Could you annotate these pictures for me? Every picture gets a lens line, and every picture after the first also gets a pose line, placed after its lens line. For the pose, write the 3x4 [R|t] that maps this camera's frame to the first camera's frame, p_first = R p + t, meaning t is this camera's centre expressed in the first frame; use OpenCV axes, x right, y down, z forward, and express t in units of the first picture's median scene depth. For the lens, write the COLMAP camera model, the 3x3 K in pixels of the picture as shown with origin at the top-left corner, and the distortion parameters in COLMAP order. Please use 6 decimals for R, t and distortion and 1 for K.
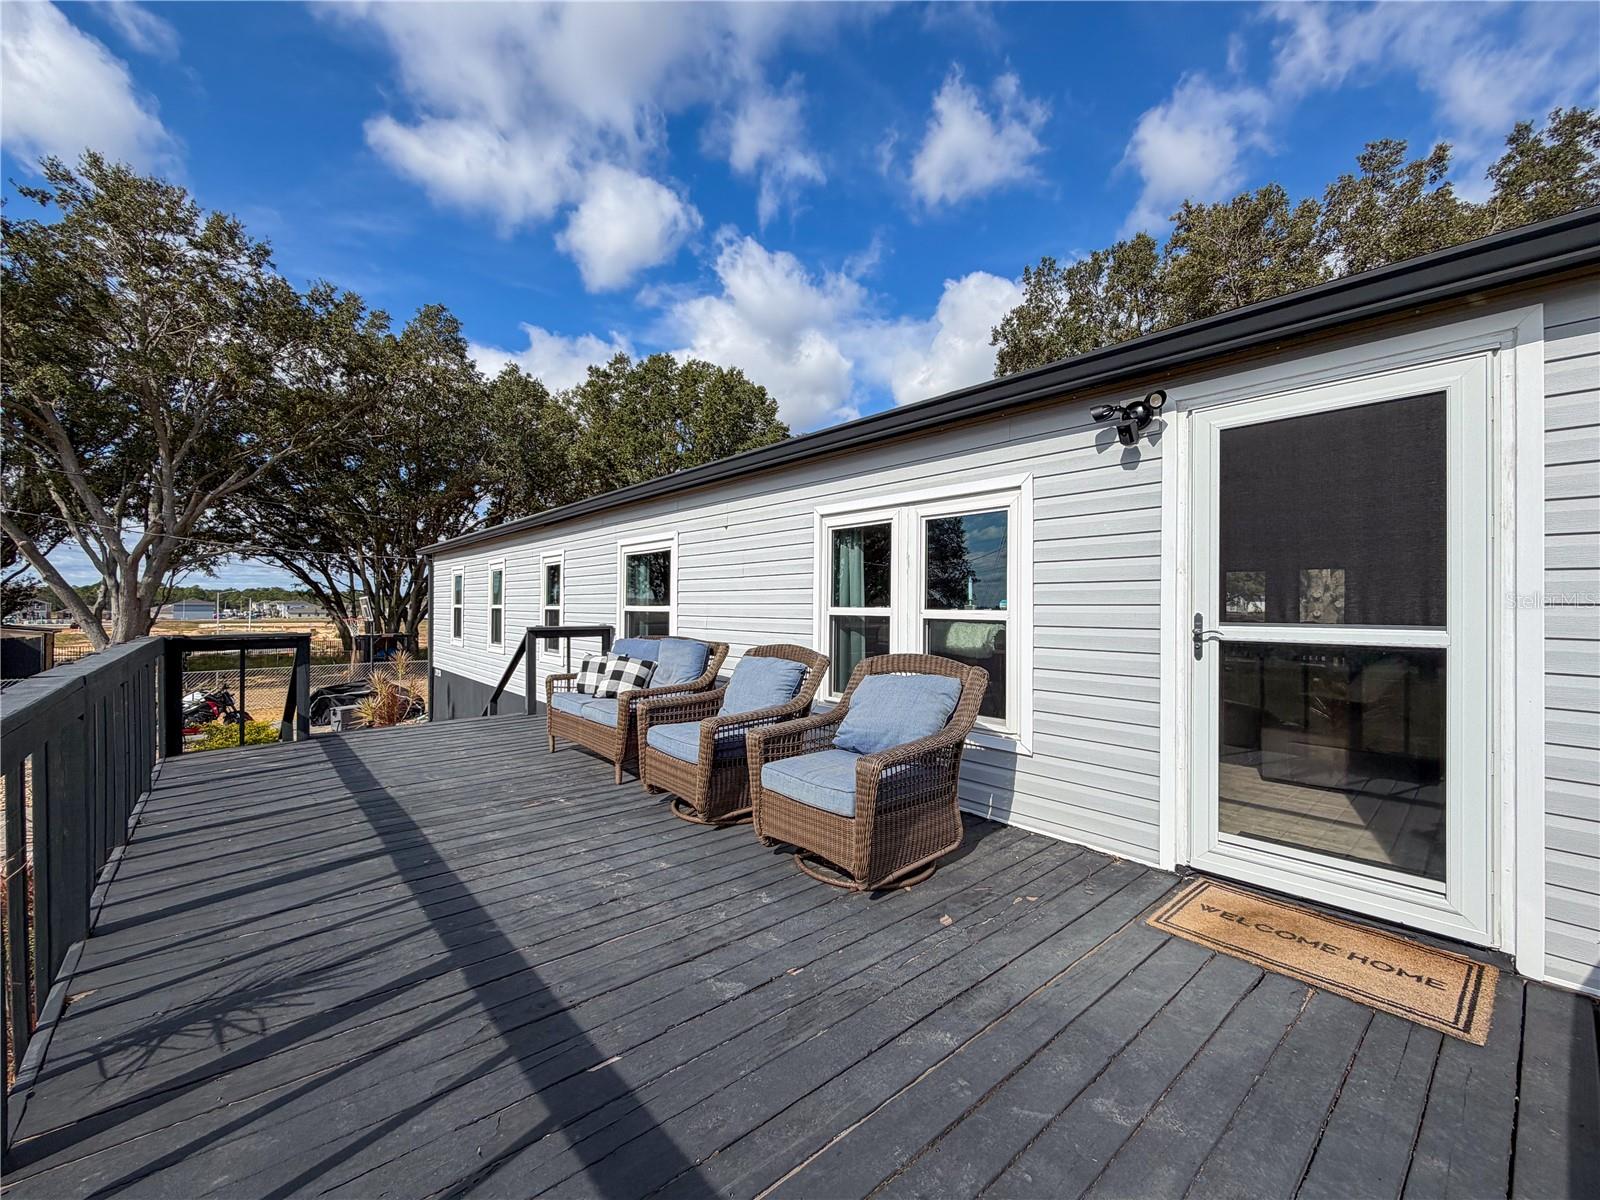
lens RADIAL K [[635.5, 0, 800.0], [0, 635.5, 600.0], [0, 0, 1]] dist [-0.000730, 0.000037]
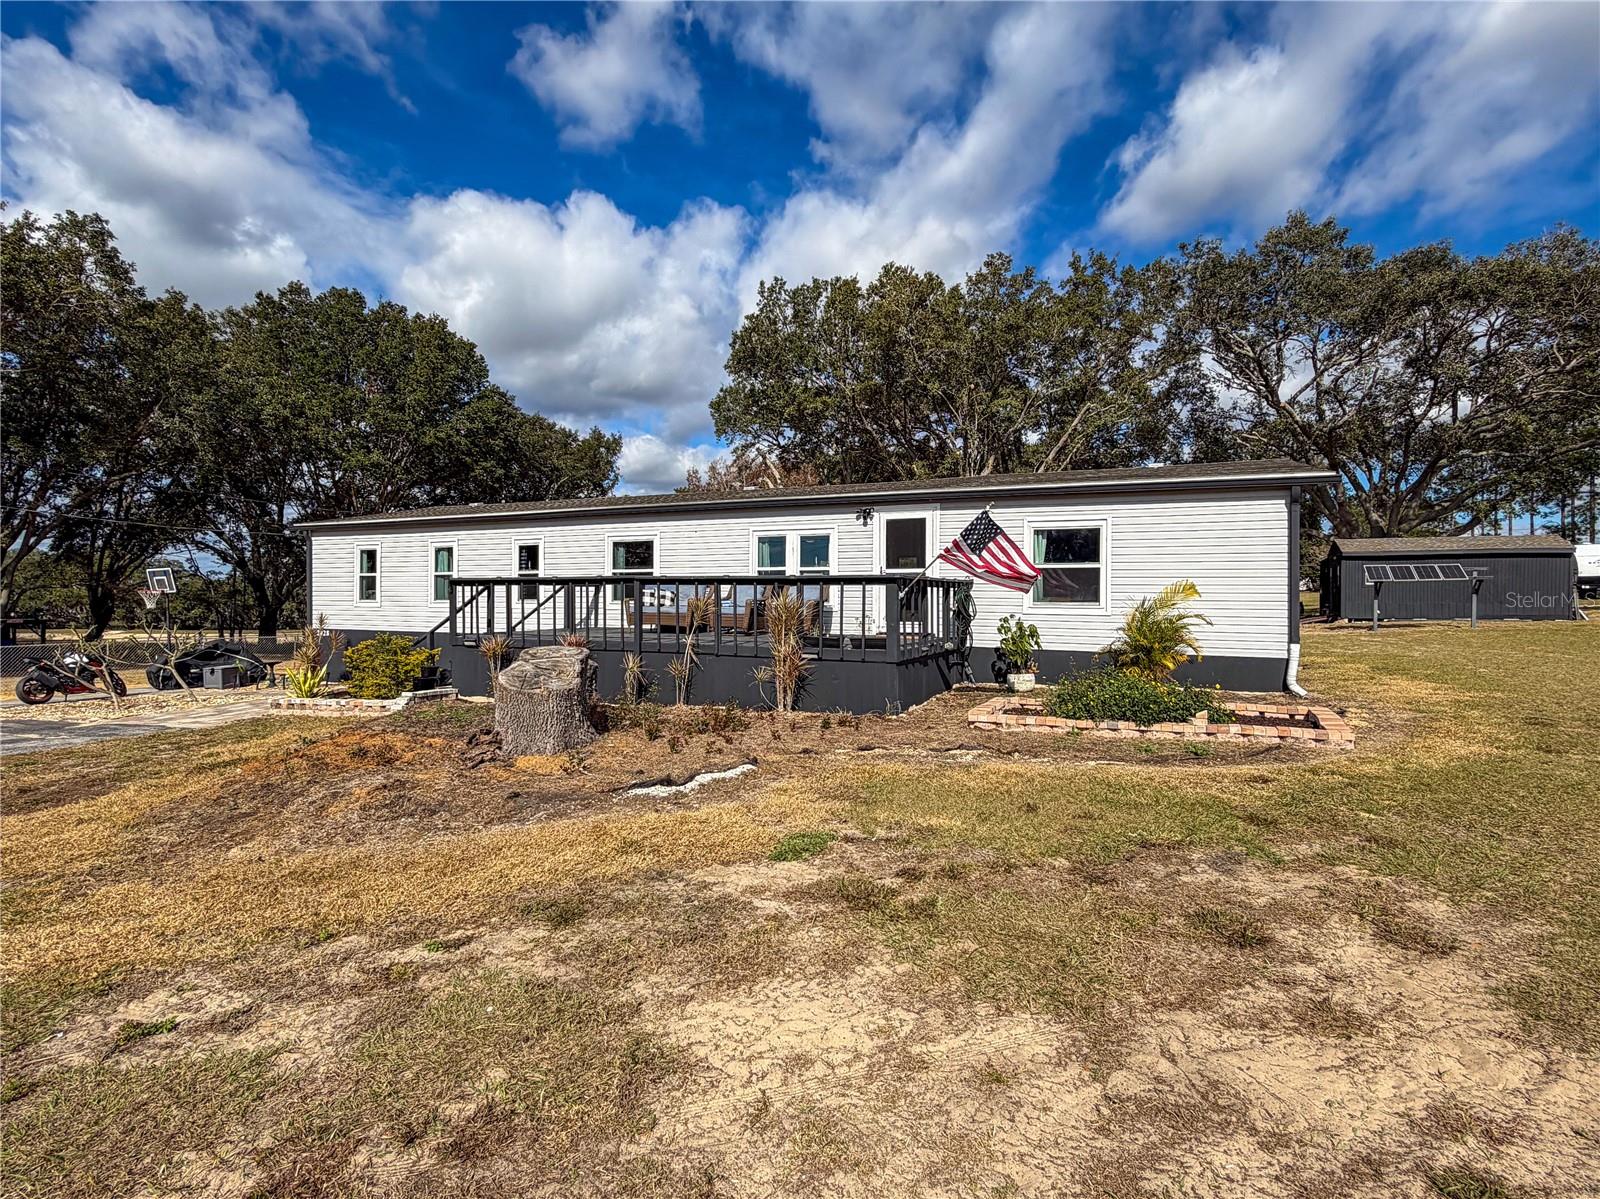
lens RADIAL K [[635.5, 0, 800.0], [0, 635.5, 599.5], [0, 0, 1]] dist [-0.000730, 0.000037]
pose [[0.914979, -0.004060, 0.403481, -1.169999], [-0.005182, 0.999749, 0.021812, 0.120511], [-0.403468, -0.022048, 0.914728, -1.981186]]
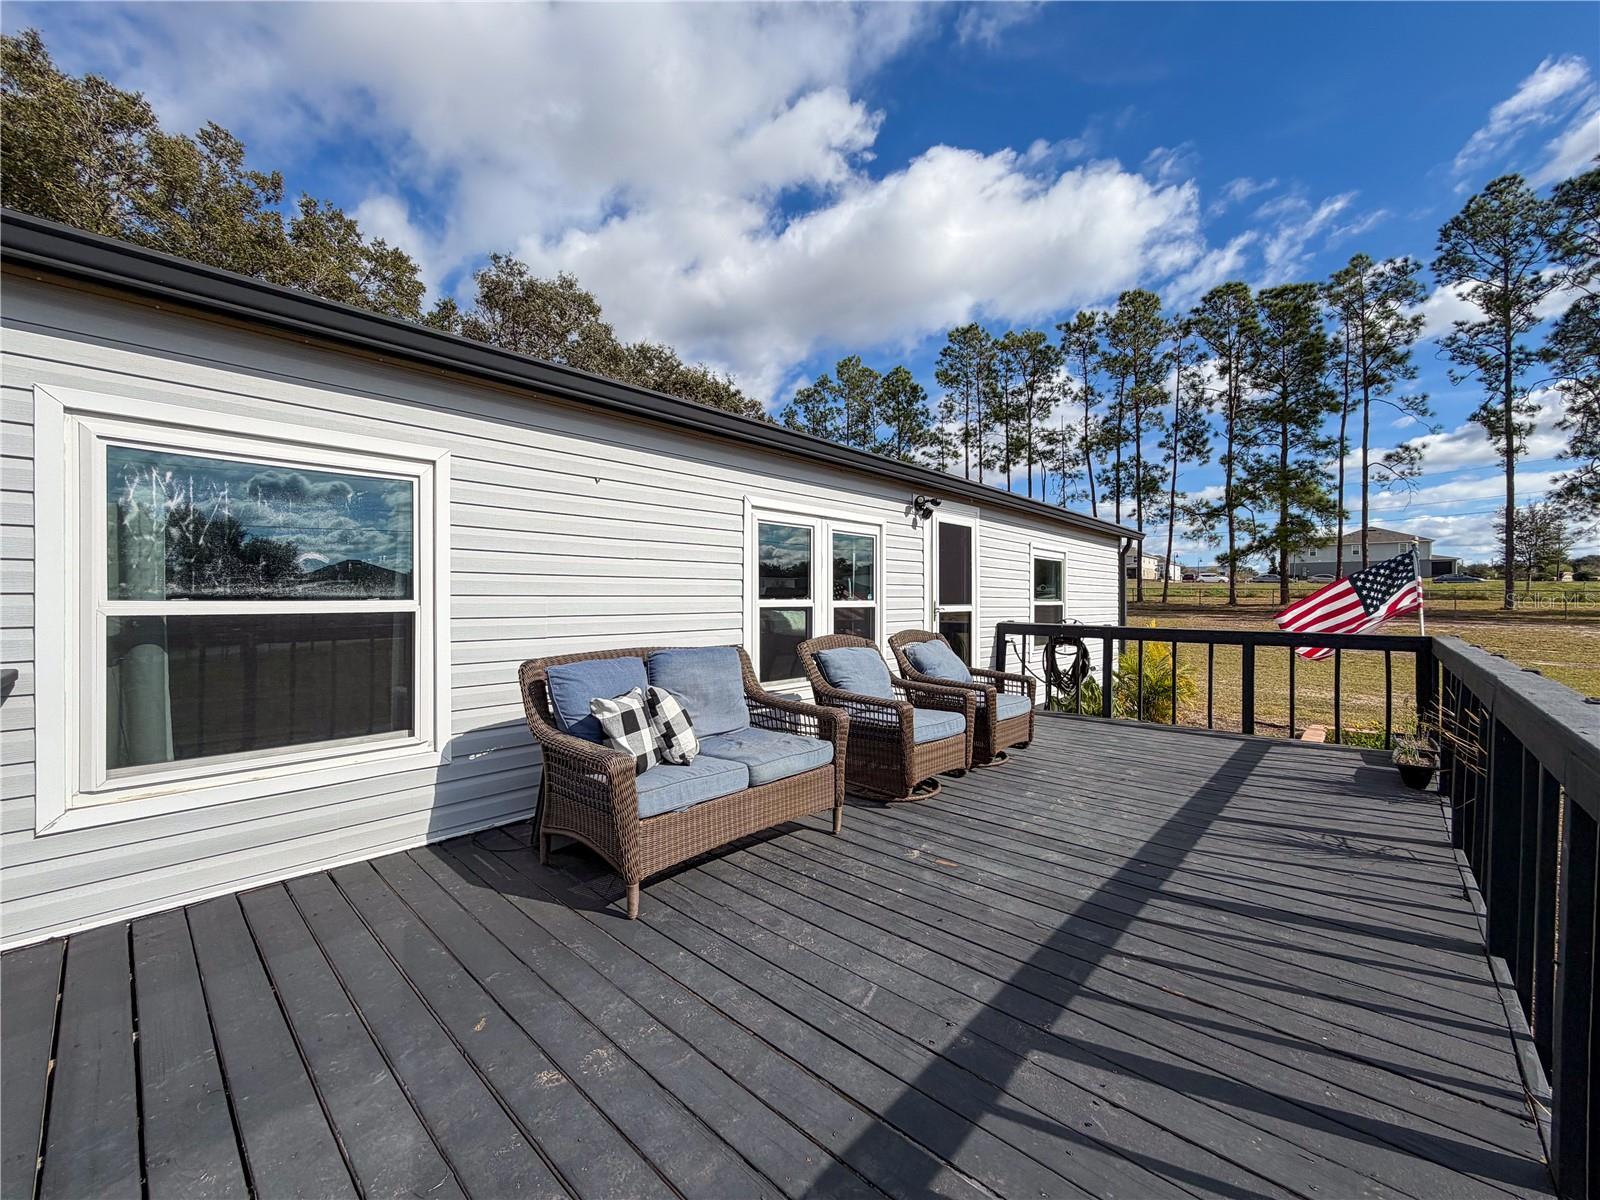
lens RADIAL K [[639.6, 0, 786.7], [0, 639.6, 602.6], [0, 0, 1]] dist [-0.010001, 0.000053]
pose [[-0.082675, -0.011461, 0.996511, -1.332672], [-0.008408, 0.999906, 0.010803, 0.006640], [-0.996541, -0.007486, -0.082764, 1.440167]]
